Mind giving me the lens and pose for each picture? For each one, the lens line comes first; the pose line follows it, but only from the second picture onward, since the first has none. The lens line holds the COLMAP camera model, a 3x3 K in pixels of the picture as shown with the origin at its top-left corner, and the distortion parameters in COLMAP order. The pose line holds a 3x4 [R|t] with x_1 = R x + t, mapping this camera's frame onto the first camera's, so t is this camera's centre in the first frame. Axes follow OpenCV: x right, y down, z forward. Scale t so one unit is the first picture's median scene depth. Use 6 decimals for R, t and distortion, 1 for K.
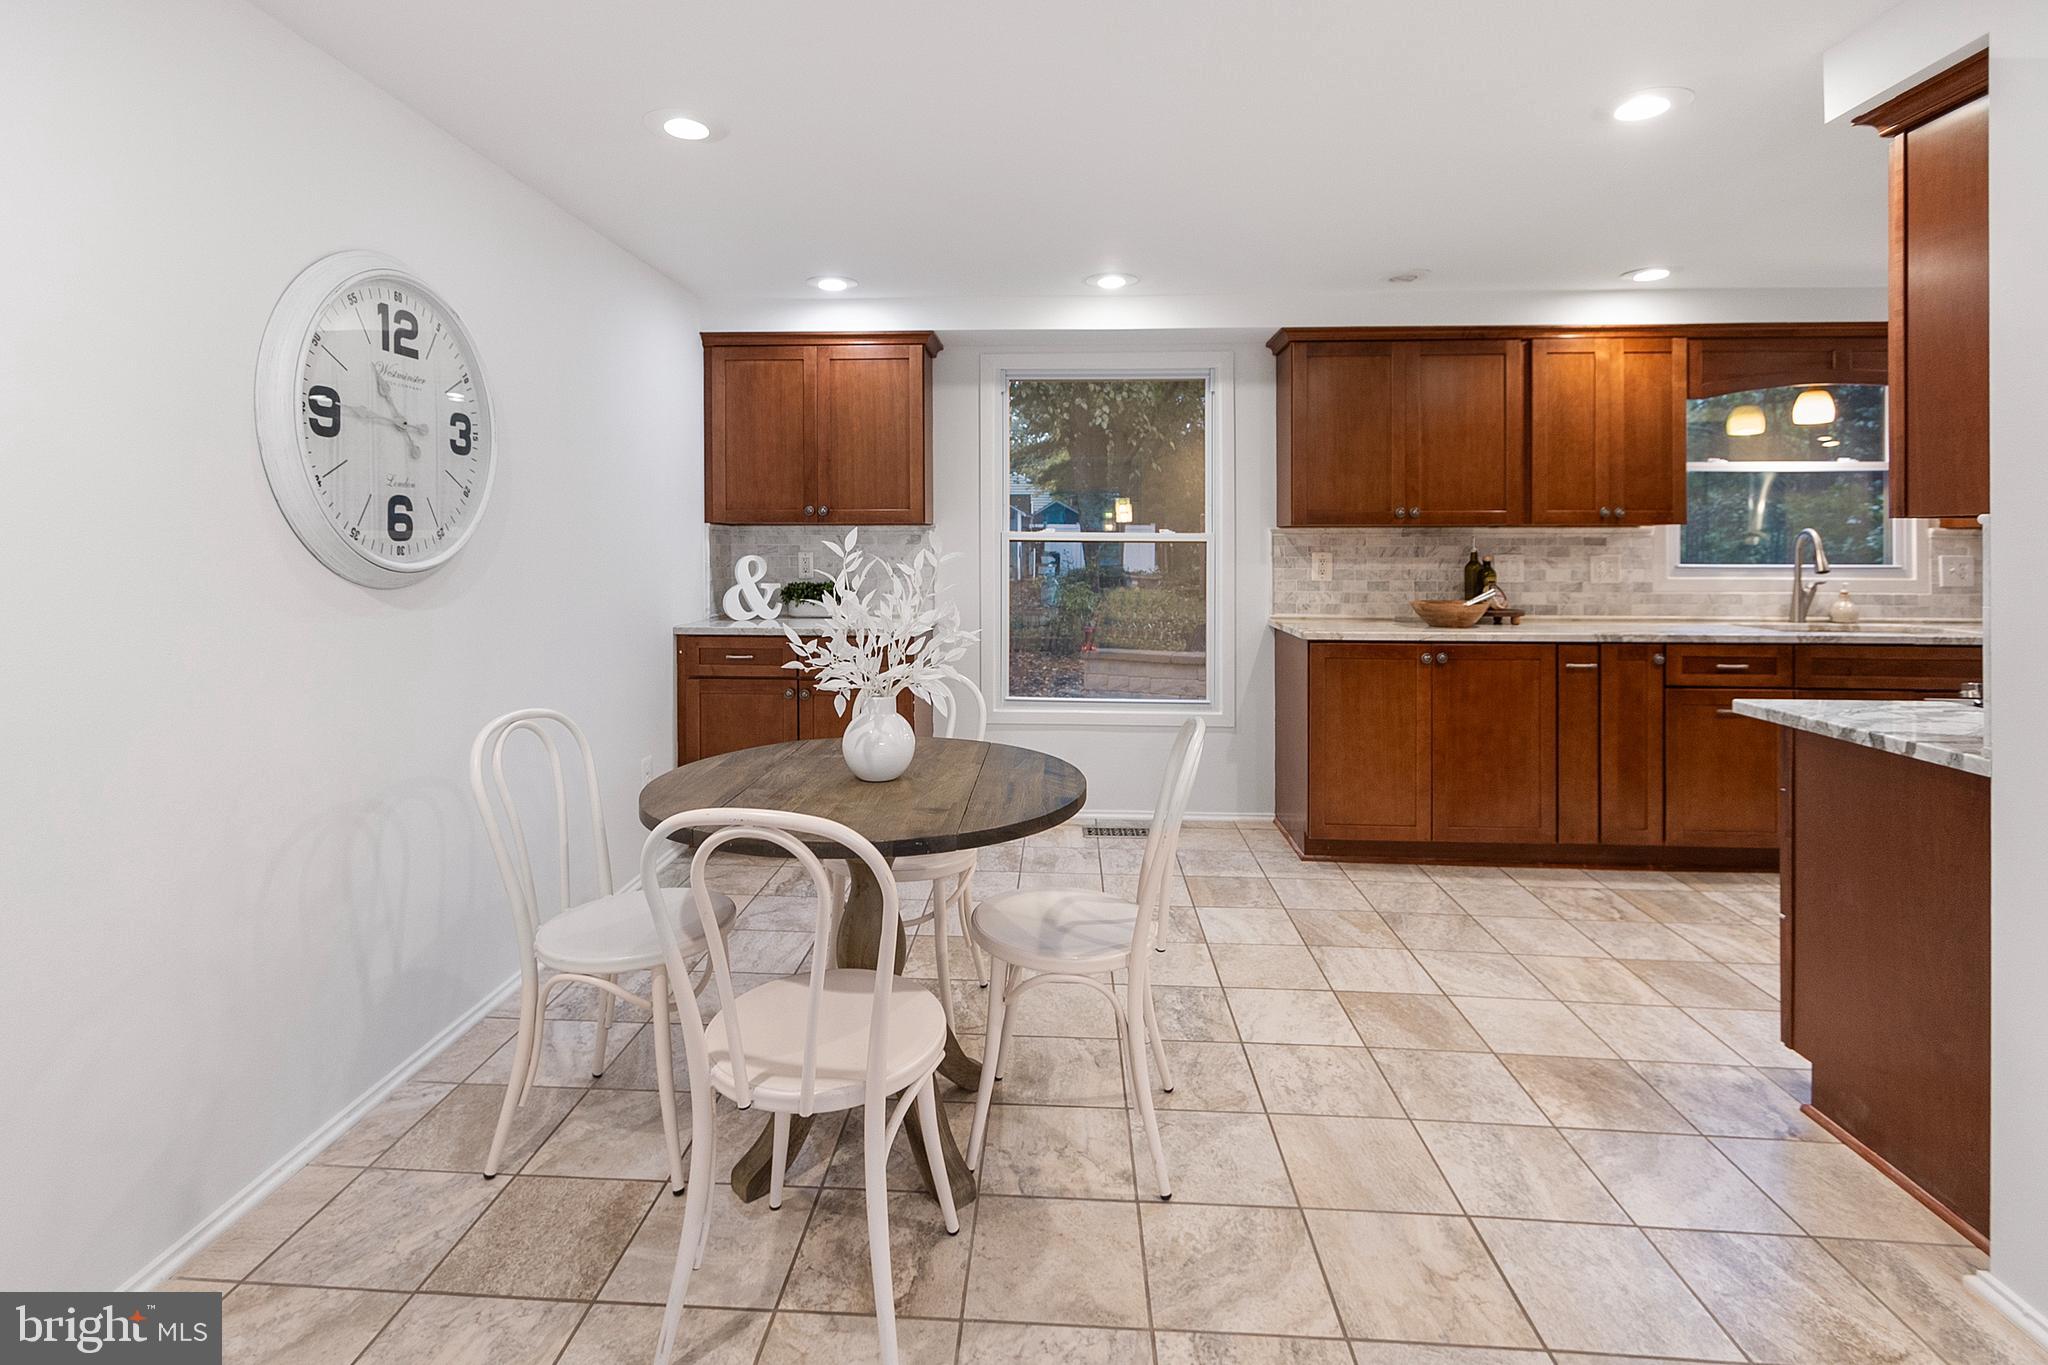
lens RADIAL K [[972.9, 0, 993.5], [0, 972.9, 554.1], [0, 0, 1]] dist [0.002996, -0.001641]
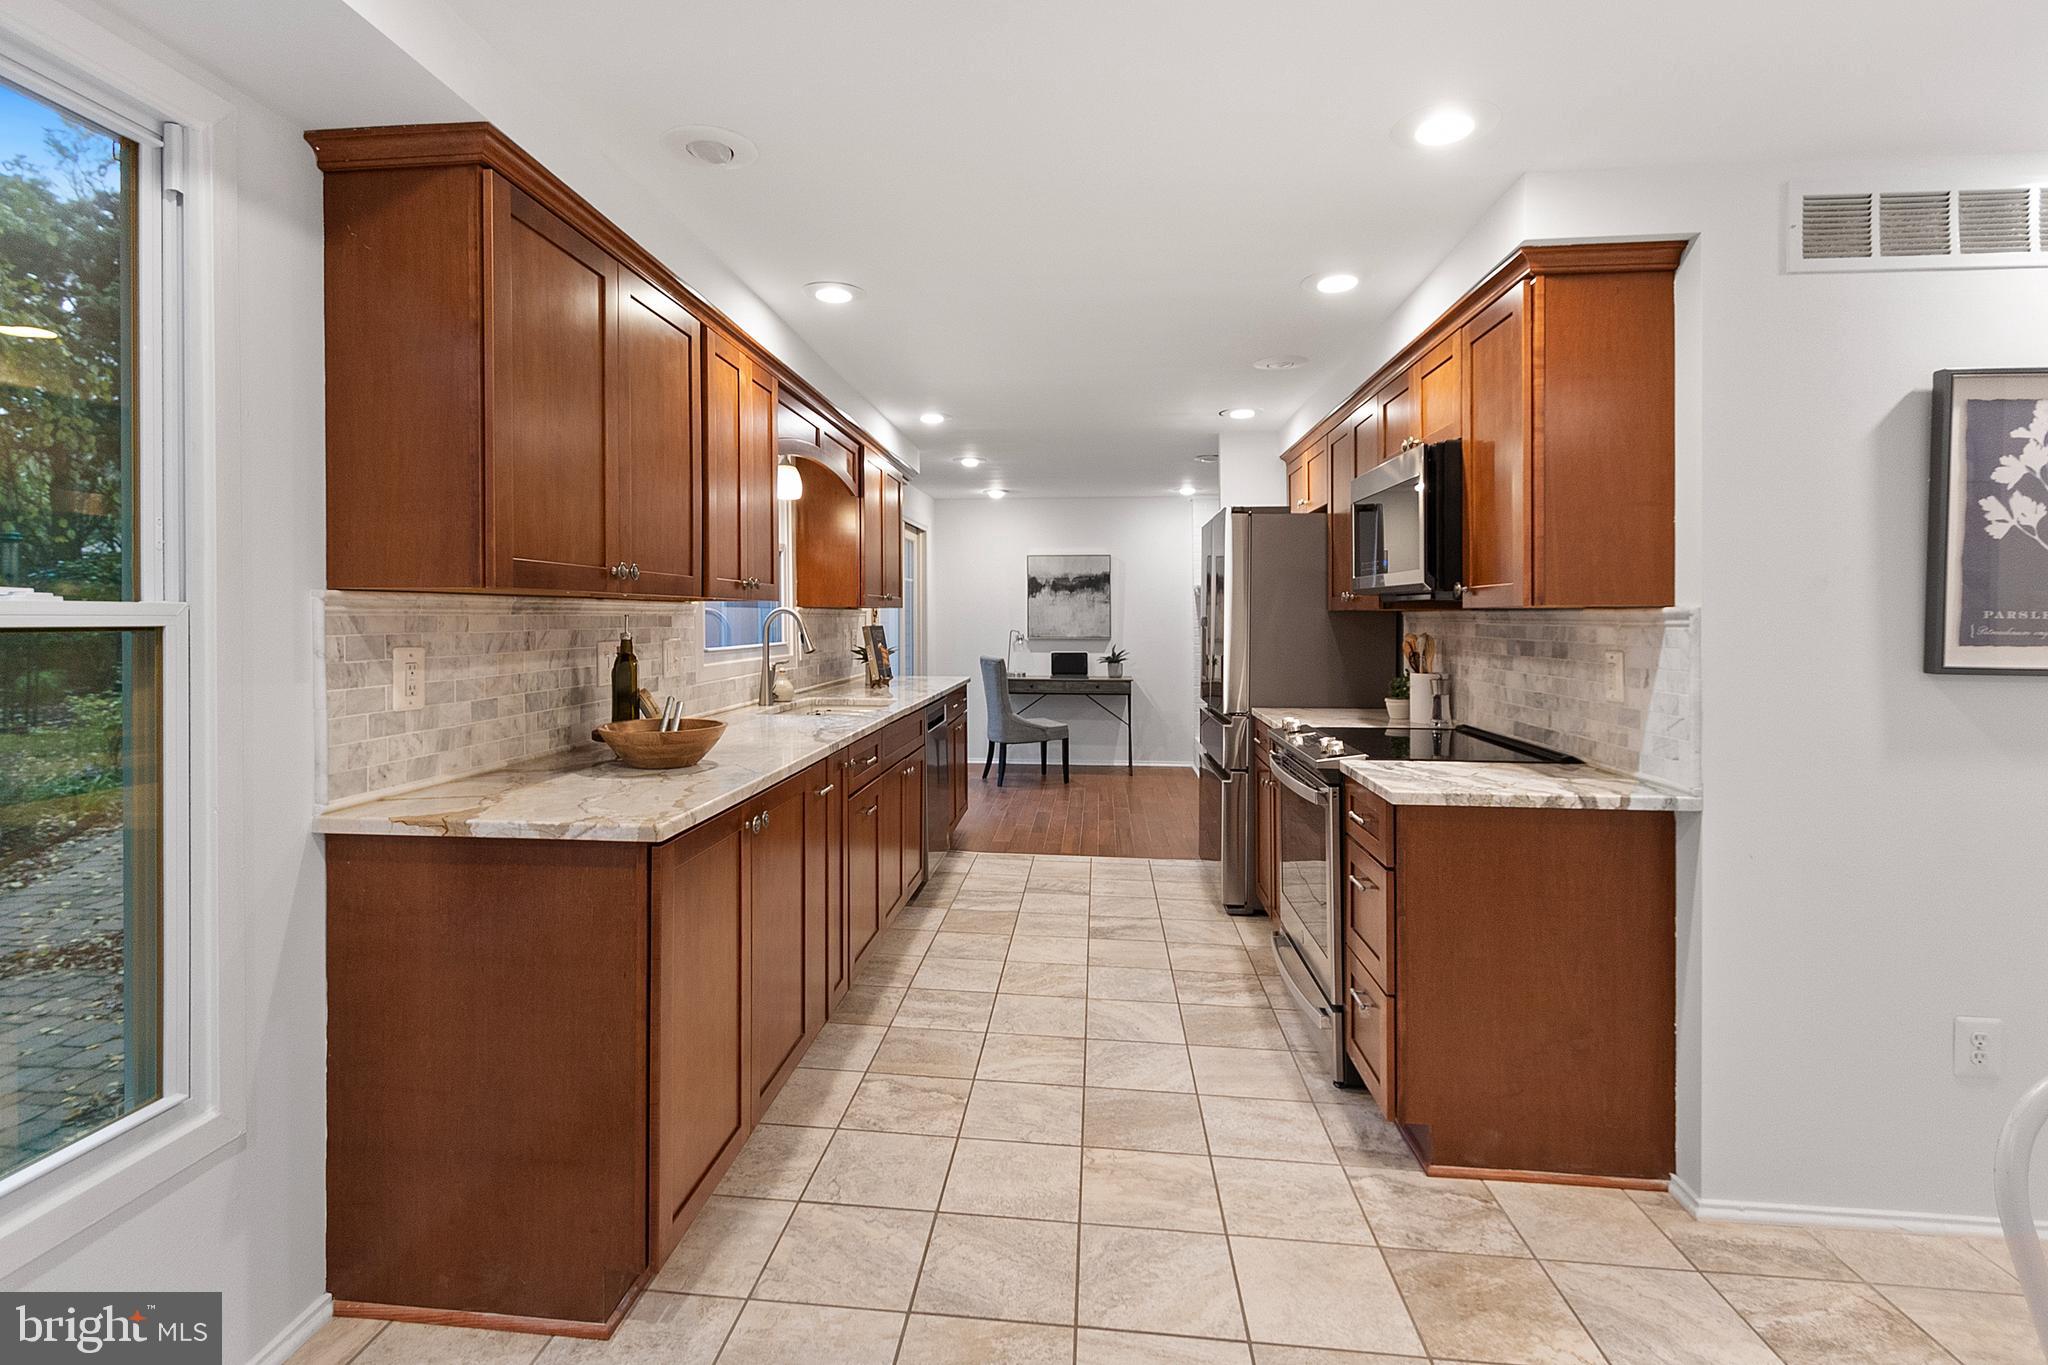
lens RADIAL K [[972.9, 0, 981.1], [0, 972.9, 612.0], [0, 0, 1]] dist [0.002996, -0.001641]
pose [[0.036121, 0.002219, 0.999345, -0.119772], [0.009385, 0.999953, -0.002560, -0.015950], [-0.999303, 0.009472, 0.036098, 0.769186]]
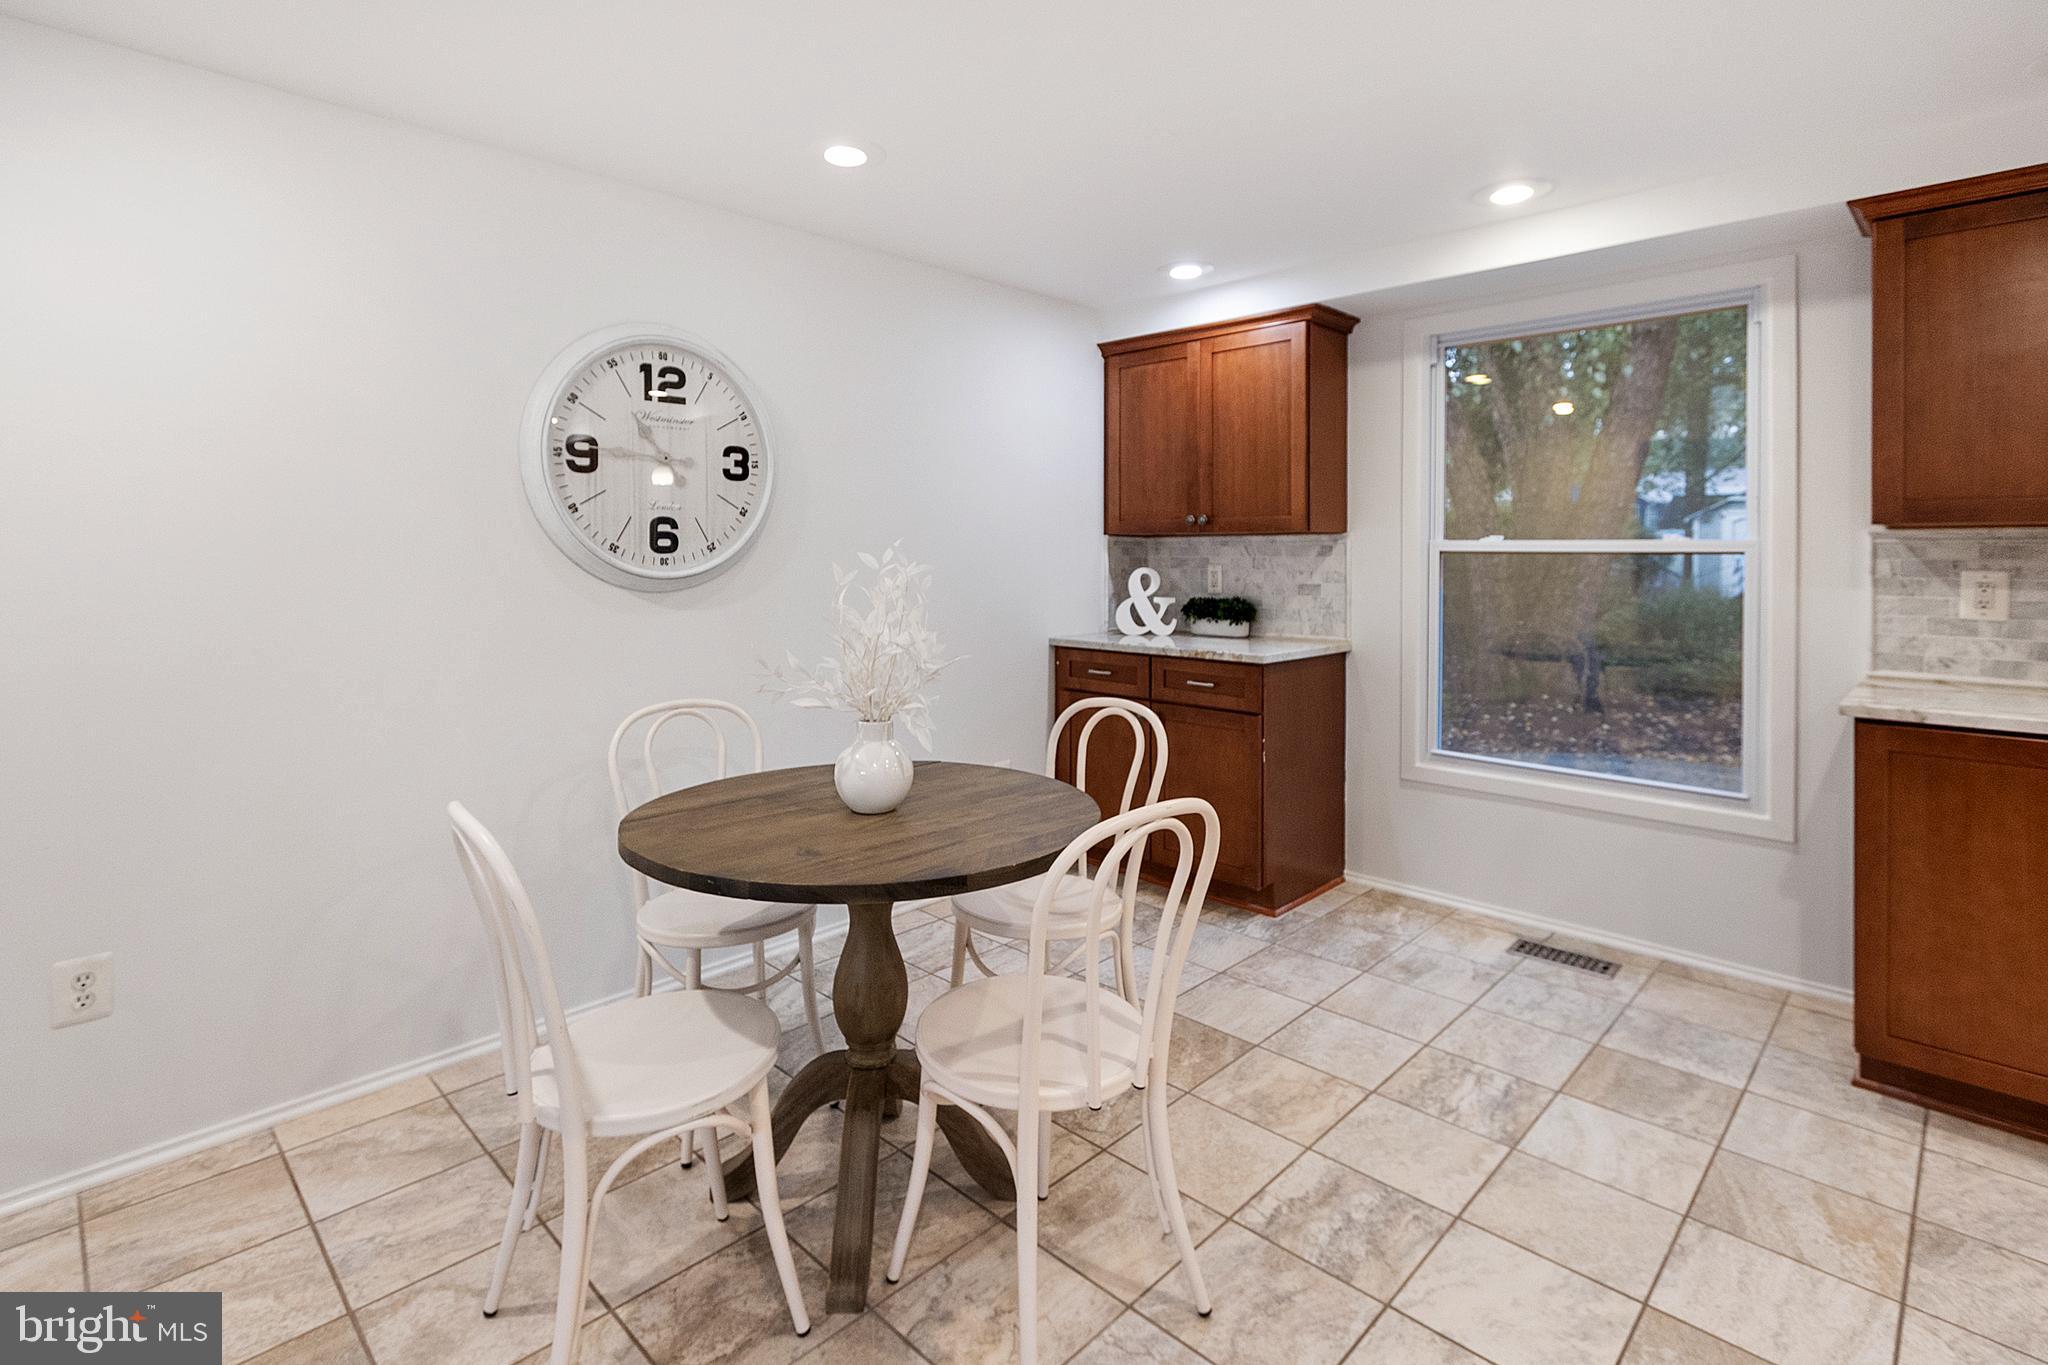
lens RADIAL K [[972.9, 0, 1005.8], [0, 972.9, 564.6], [0, 0, 1]] dist [0.002996, -0.001641]
pose [[0.759054, 0.005230, -0.651007, 0.294095], [-0.006518, 0.999979, 0.000434, -0.001770], [0.650995, 0.003913, 0.759072, 0.194780]]
